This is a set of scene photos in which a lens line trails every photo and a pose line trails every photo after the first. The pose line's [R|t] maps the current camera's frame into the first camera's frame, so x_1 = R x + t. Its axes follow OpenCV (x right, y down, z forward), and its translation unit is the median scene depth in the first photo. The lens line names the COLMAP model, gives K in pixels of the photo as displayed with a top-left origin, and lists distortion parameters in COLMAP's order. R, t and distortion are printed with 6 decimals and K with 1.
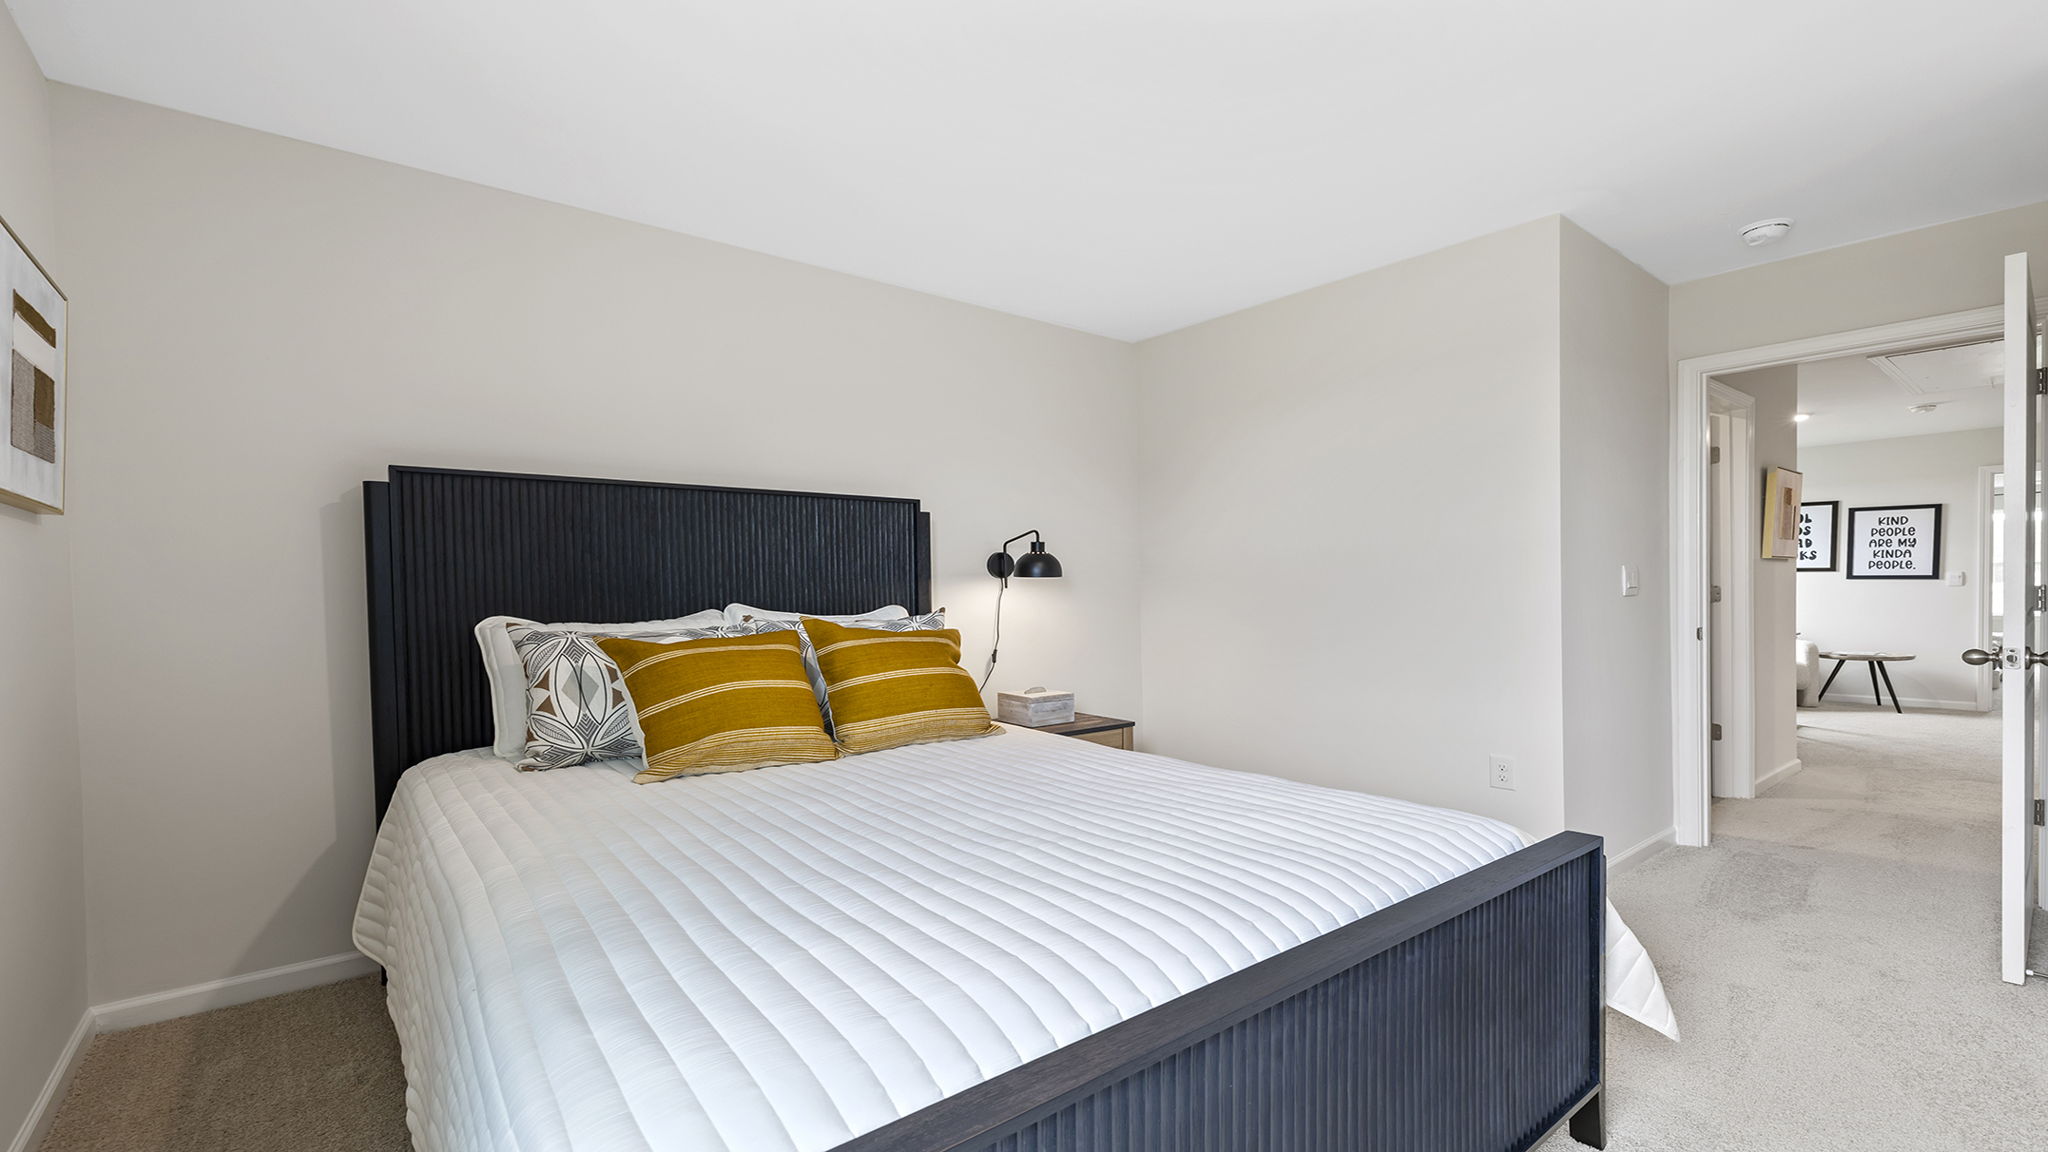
lens RADIAL K [[887.7, 0, 1025.5], [0, 887.7, 598.7], [0, 0, 1]] dist [0.003891, 0.000783]
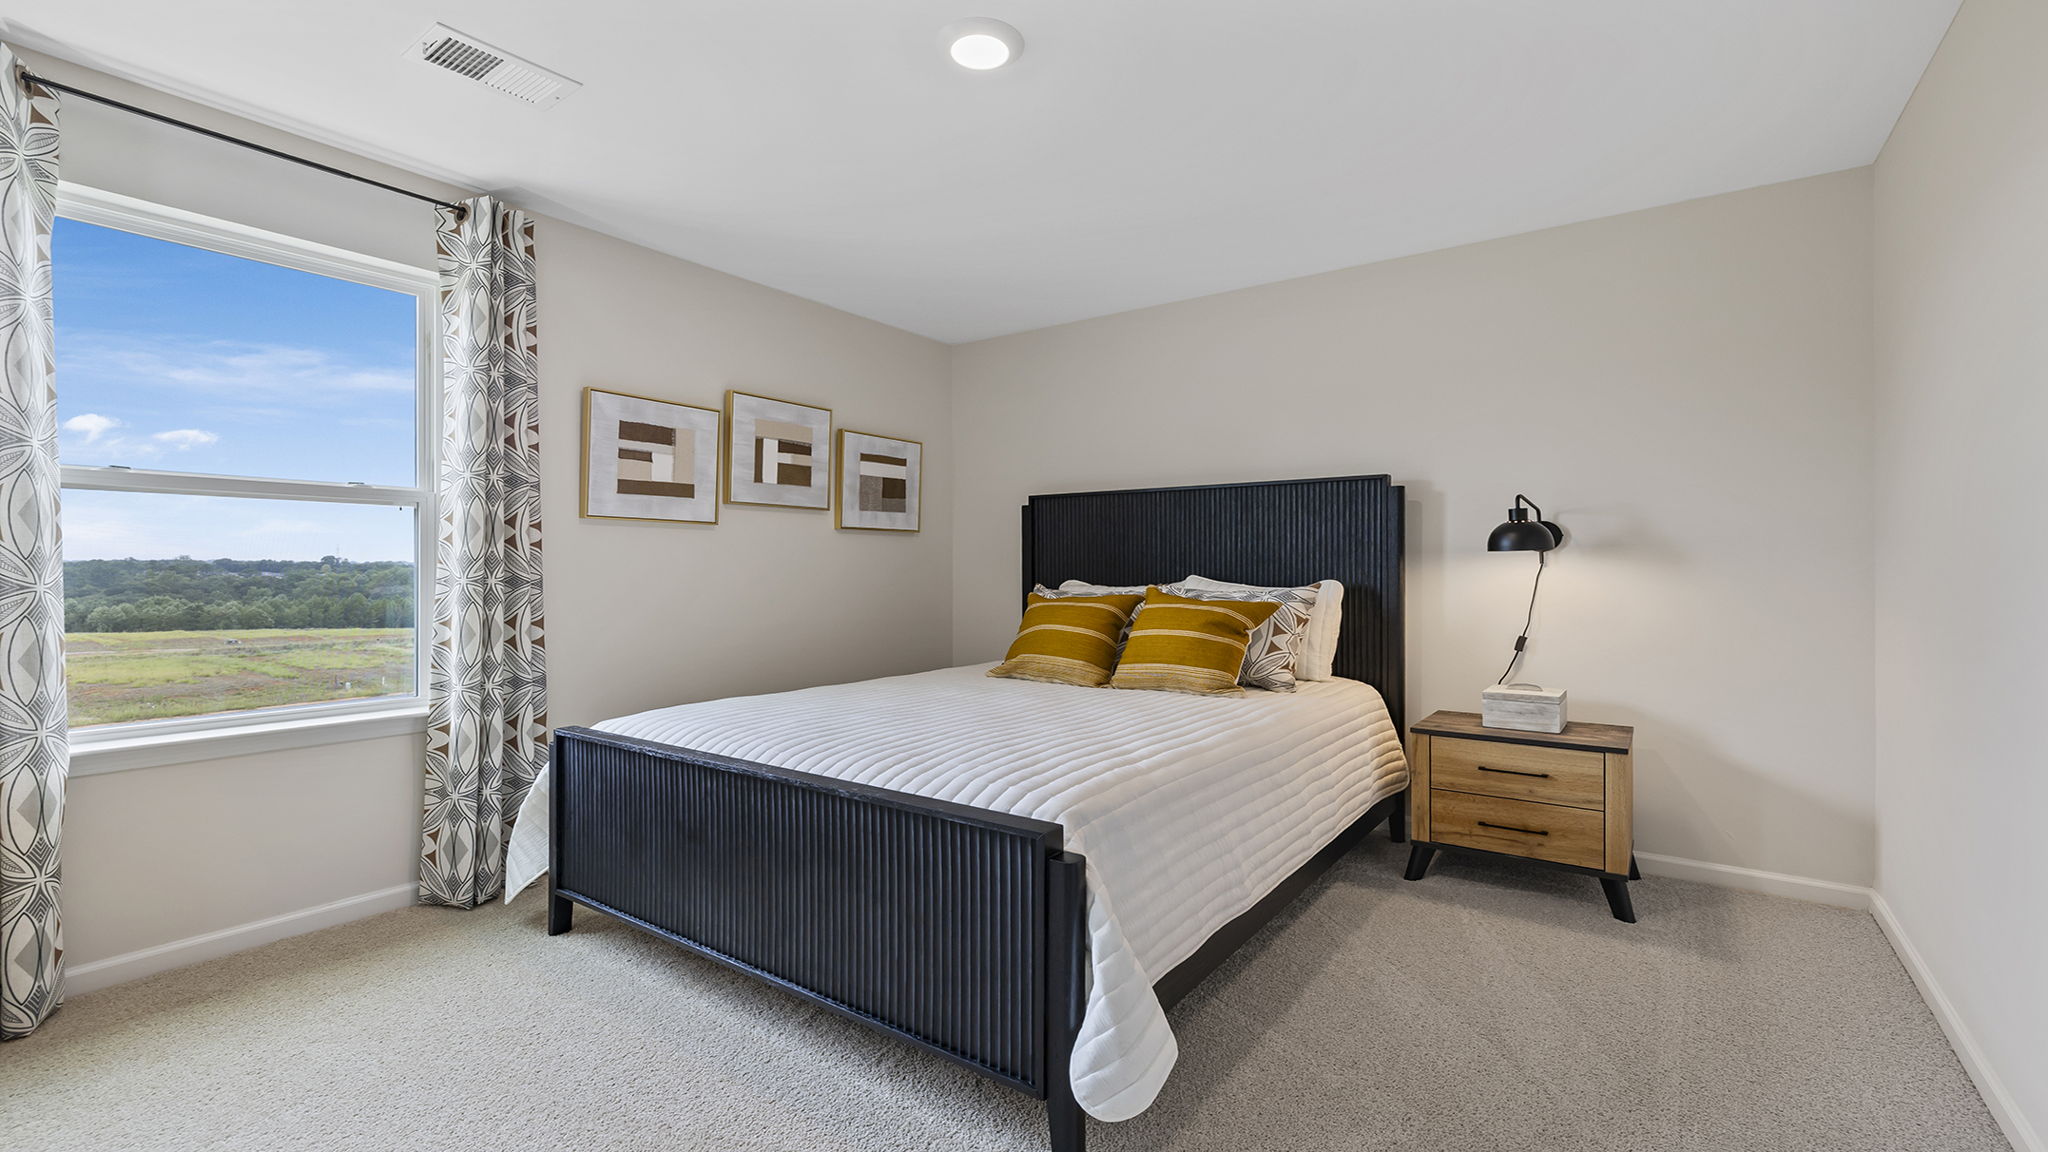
lens RADIAL K [[873.8, 0, 1018.0], [0, 873.8, 572.8], [0, 0, 1]] dist [0.000905, 0.000119]
pose [[0.282683, 0.011400, -0.959146, 0.781739], [-0.012319, 0.999890, 0.008253, -0.005454], [0.959134, 0.009483, 0.282793, 0.370022]]
